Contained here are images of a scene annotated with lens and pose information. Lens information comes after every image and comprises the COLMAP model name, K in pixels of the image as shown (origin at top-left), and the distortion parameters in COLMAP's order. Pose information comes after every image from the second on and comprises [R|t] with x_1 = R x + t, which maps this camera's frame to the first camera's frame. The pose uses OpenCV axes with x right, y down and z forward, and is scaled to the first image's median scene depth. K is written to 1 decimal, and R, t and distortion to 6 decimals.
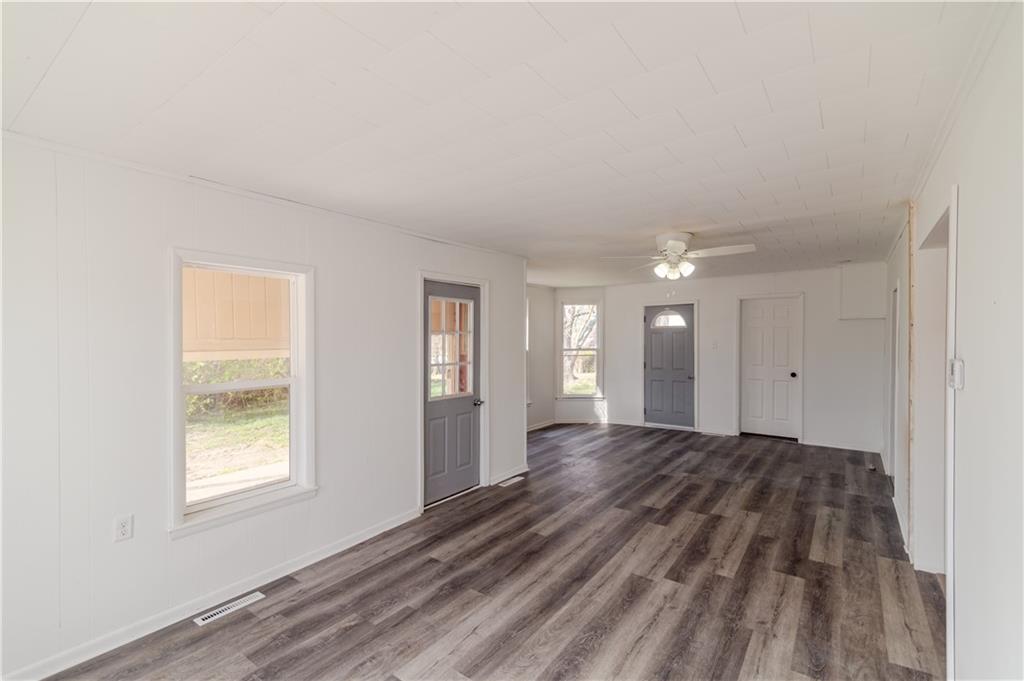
lens RADIAL K [[445.4, 0, 512.0], [0, 445.4, 340.5], [0, 0, 1]] dist [0.012994, 0.000018]
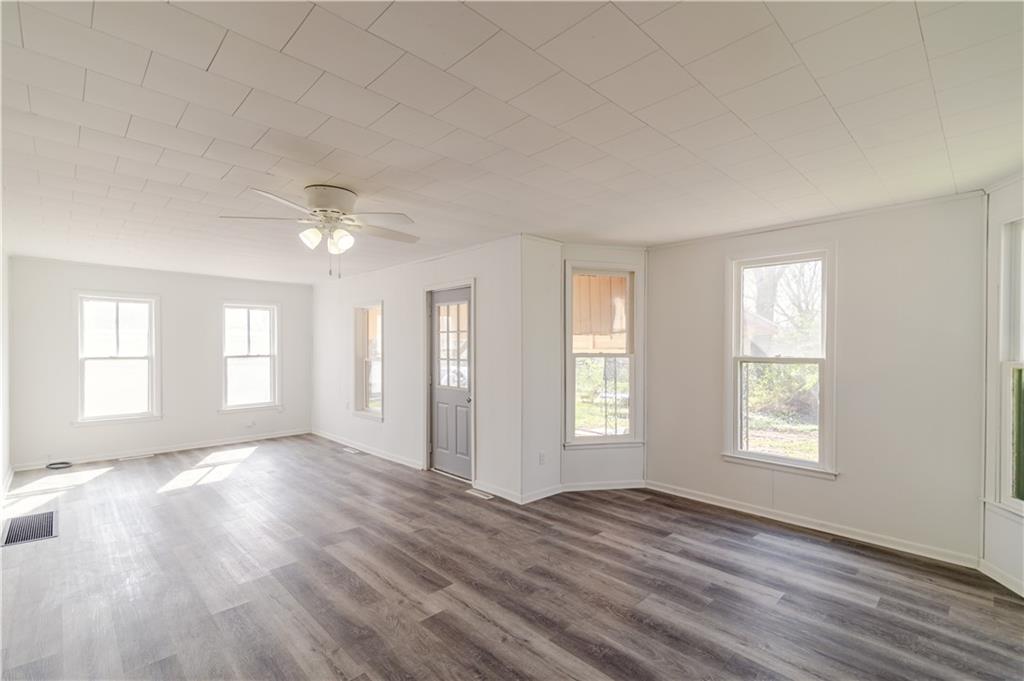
lens RADIAL K [[456.8, 0, 517.5], [0, 456.8, 343.5], [0, 0, 1]] dist [0.013781, 0.000009]
pose [[-0.140546, 0.005225, -0.990060, 1.010980], [-0.000853, 0.999985, 0.005398, 0.006471], [0.990074, 0.001603, -0.140539, 1.348727]]
